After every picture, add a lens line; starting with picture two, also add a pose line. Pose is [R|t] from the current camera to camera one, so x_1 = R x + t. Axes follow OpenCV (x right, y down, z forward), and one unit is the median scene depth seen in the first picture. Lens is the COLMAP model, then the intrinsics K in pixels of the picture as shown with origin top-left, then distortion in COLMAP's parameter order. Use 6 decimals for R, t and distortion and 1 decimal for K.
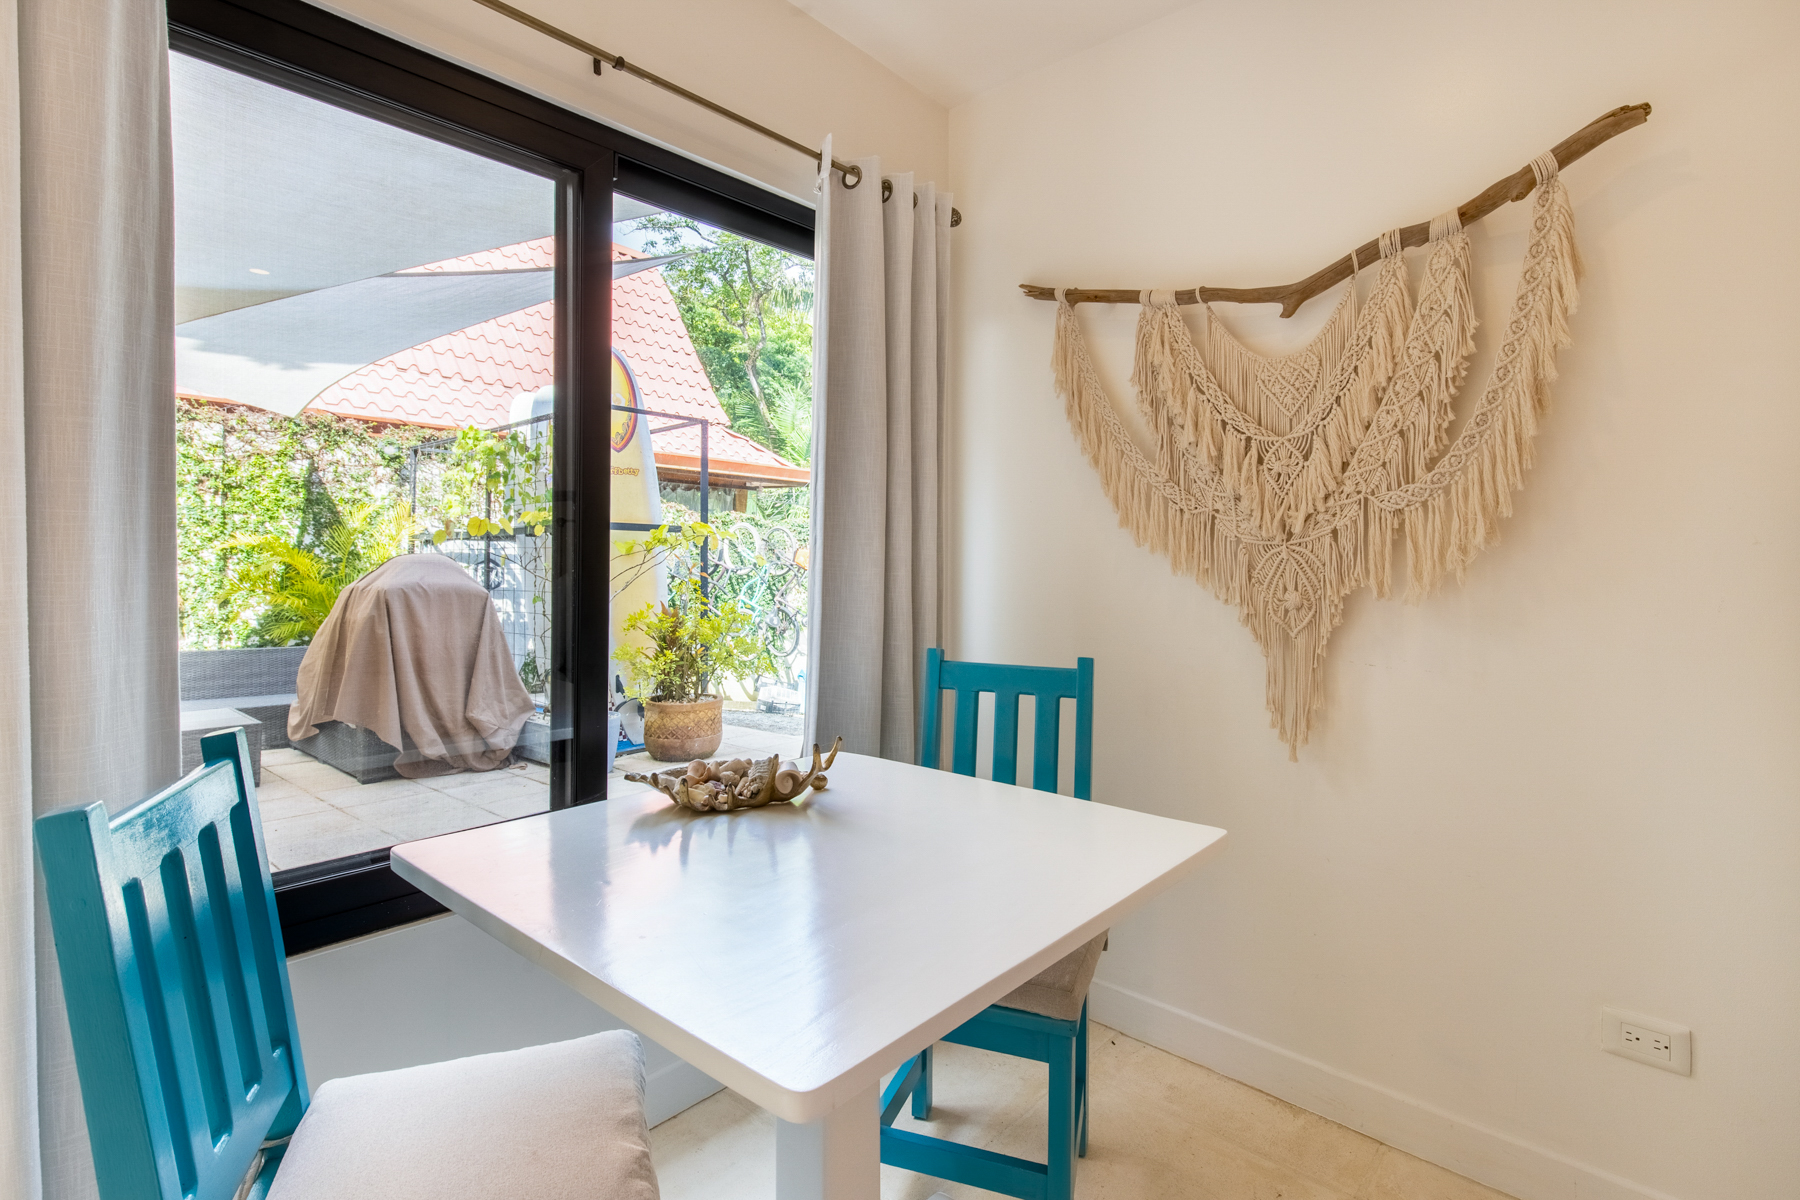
lens RADIAL K [[837.6, 0, 866.6], [0, 837.6, 545.4], [0, 0, 1]] dist [0.009873, -0.000236]
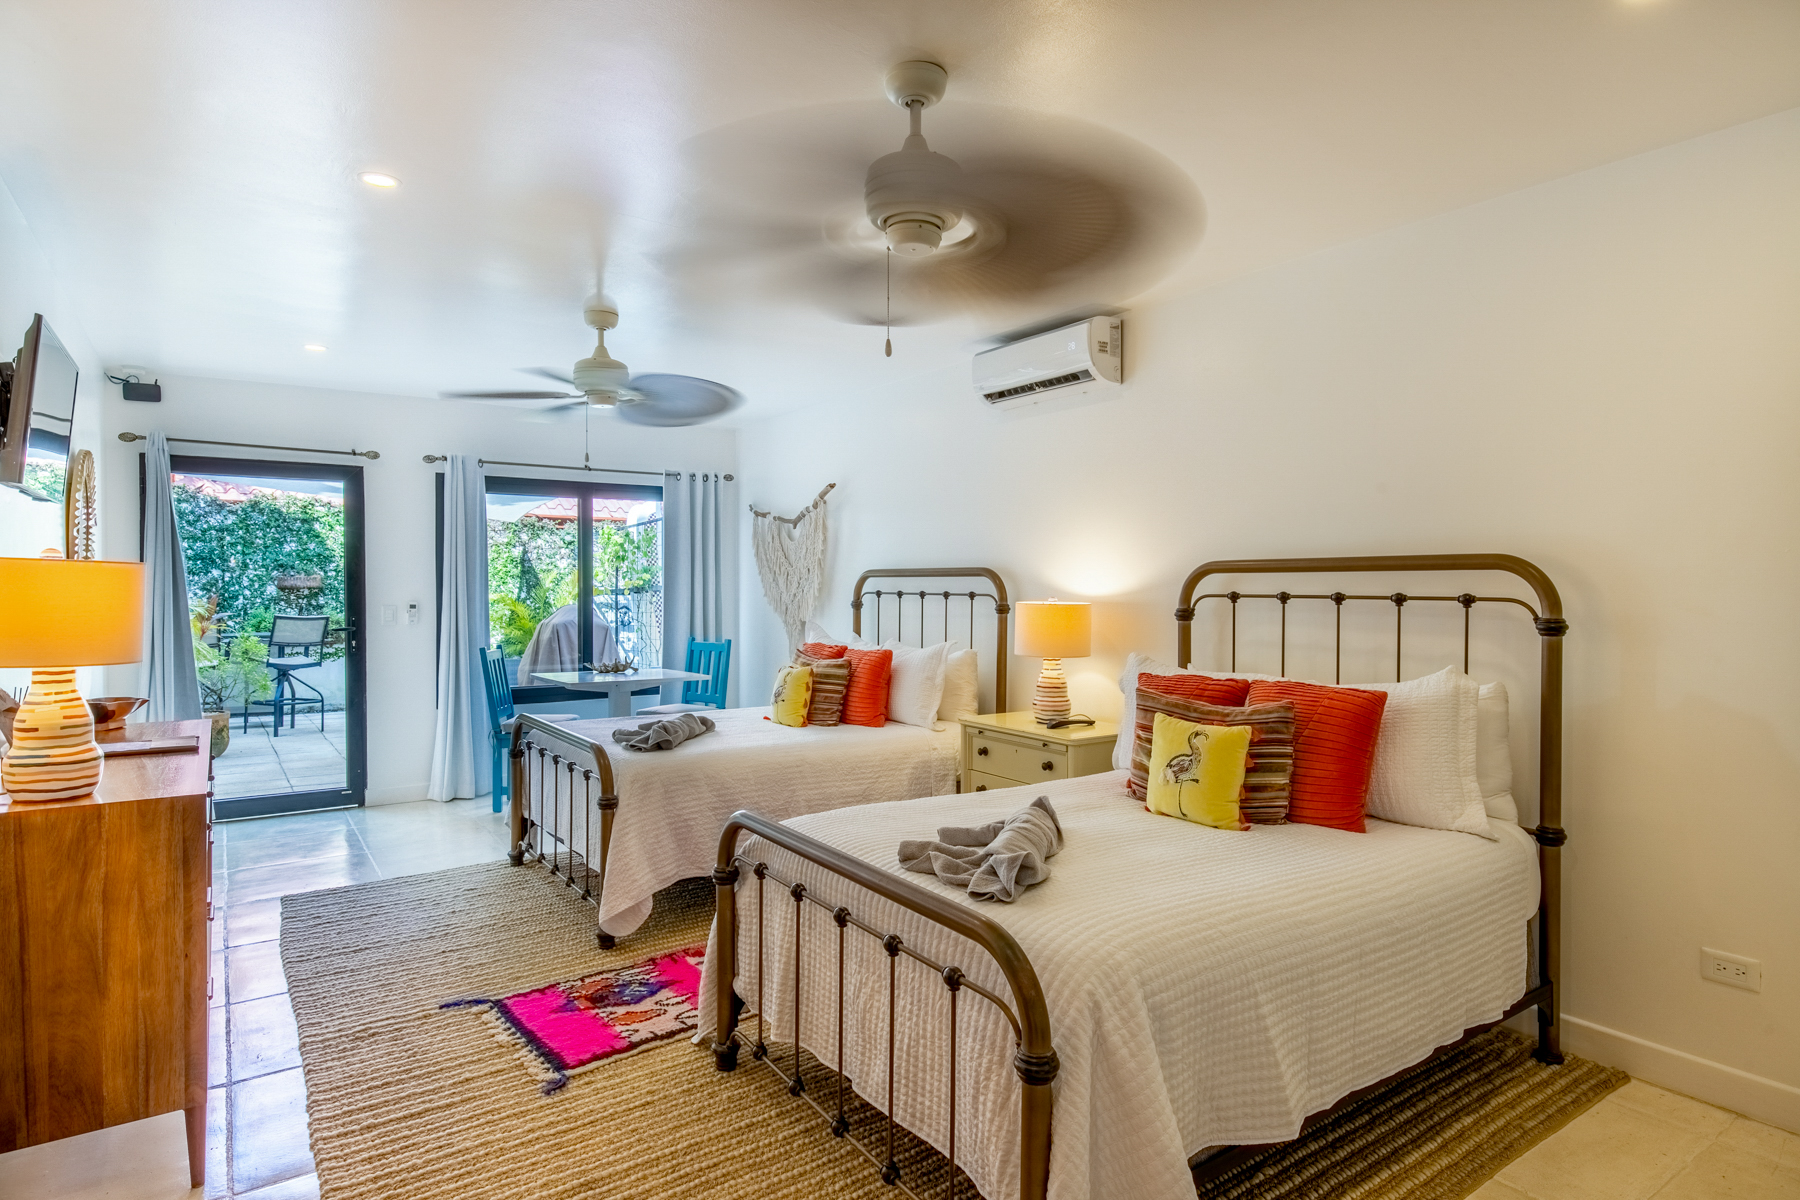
lens RADIAL K [[983.3, 0, 899.2], [0, 983.3, 595.1], [0, 0, 1]] dist [-0.003717, -0.000321]
pose [[0.973492, -0.009457, -0.228526, 0.505427], [0.012203, 0.999869, 0.010607, -0.018794], [0.228396, -0.013115, 0.973480, -0.723390]]
